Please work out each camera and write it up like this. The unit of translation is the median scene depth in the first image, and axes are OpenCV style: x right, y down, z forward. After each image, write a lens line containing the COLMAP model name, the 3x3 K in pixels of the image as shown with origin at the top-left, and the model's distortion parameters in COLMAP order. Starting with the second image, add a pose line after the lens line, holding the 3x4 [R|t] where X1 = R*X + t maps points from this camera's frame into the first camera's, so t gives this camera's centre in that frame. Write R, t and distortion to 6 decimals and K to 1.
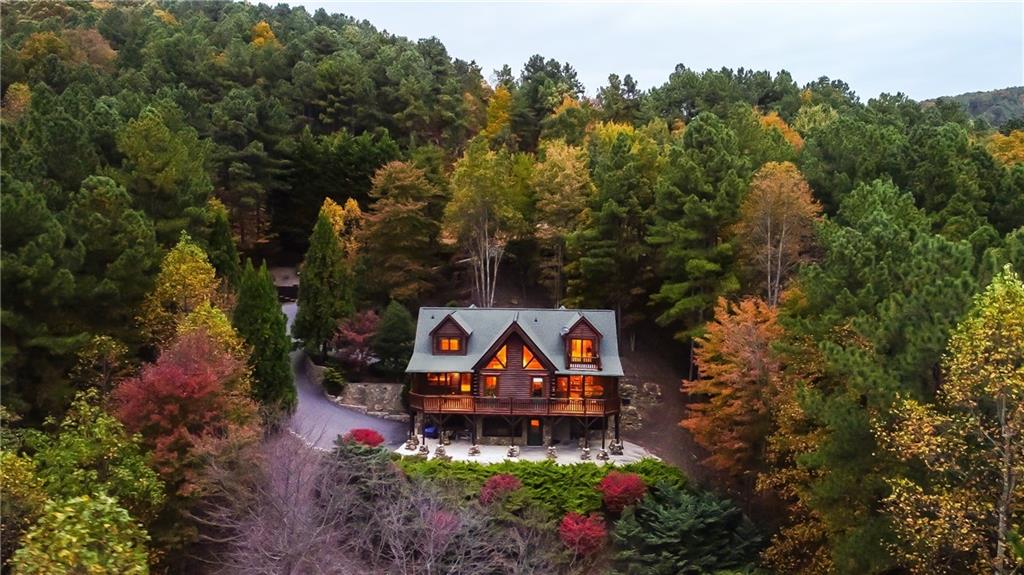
lens RADIAL K [[685.7, 0, 508.9], [0, 685.7, 282.9], [0, 0, 1]] dist [-0.000816, 0.005260]
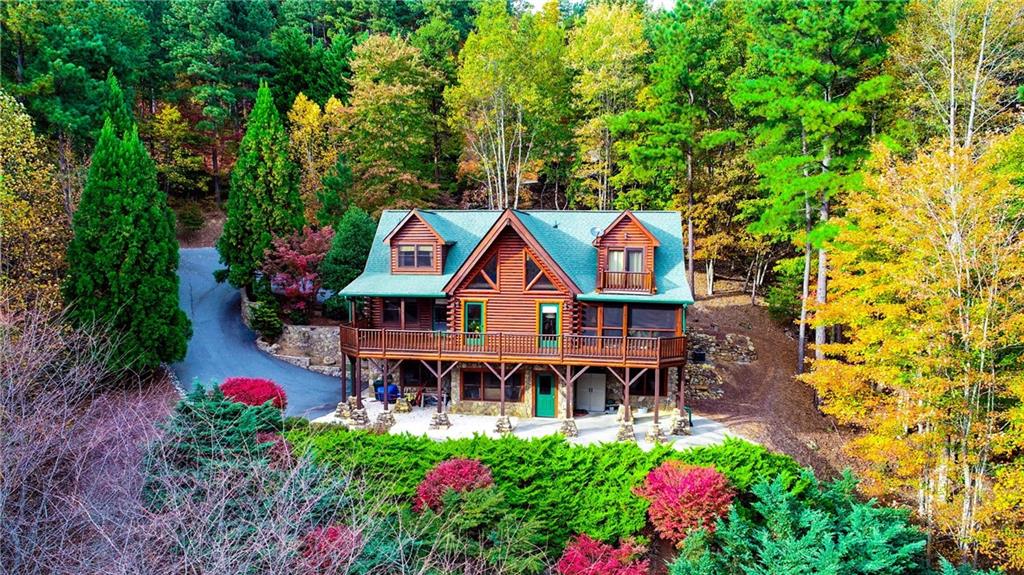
lens RADIAL K [[685.7, 0, 511.0], [0, 685.7, 287.9], [0, 0, 1]] dist [-0.000816, 0.005260]
pose [[0.994298, 0.005887, -0.106478, 0.072536], [-0.004491, 0.999901, 0.013349, 0.113877], [0.106546, -0.012795, 0.994225, 0.388940]]
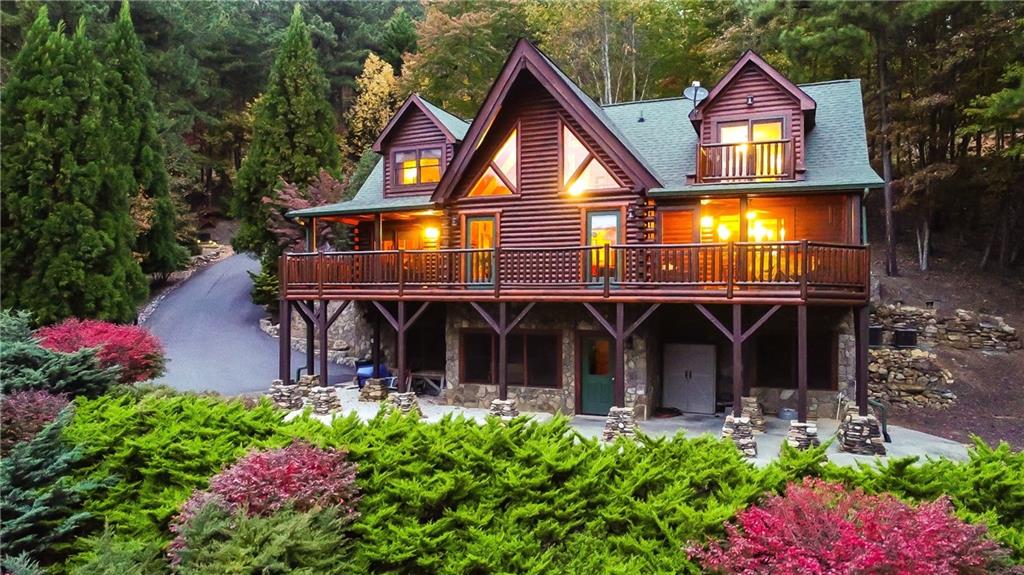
lens RADIAL K [[685.7, 0, 512.9], [0, 685.7, 290.8], [0, 0, 1]] dist [-0.000816, 0.005260]
pose [[0.933466, -0.010391, -0.358517, 0.122106], [-0.013711, 0.997816, -0.064619, 0.198338], [0.358405, 0.065235, 0.931284, 0.661933]]
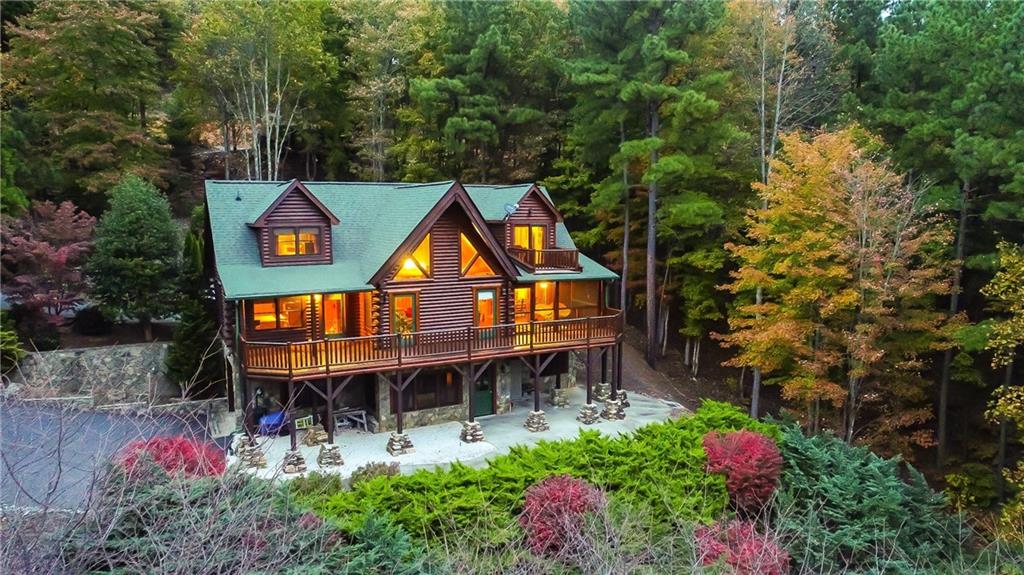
lens RADIAL K [[685.7, 0, 512.8], [0, 685.7, 288.5], [0, 0, 1]] dist [-0.000816, 0.005260]
pose [[0.870464, -0.068585, 0.487431, -0.203237], [0.042303, 0.997005, 0.064740, 0.101112], [-0.490411, -0.035734, 0.870758, 0.512931]]
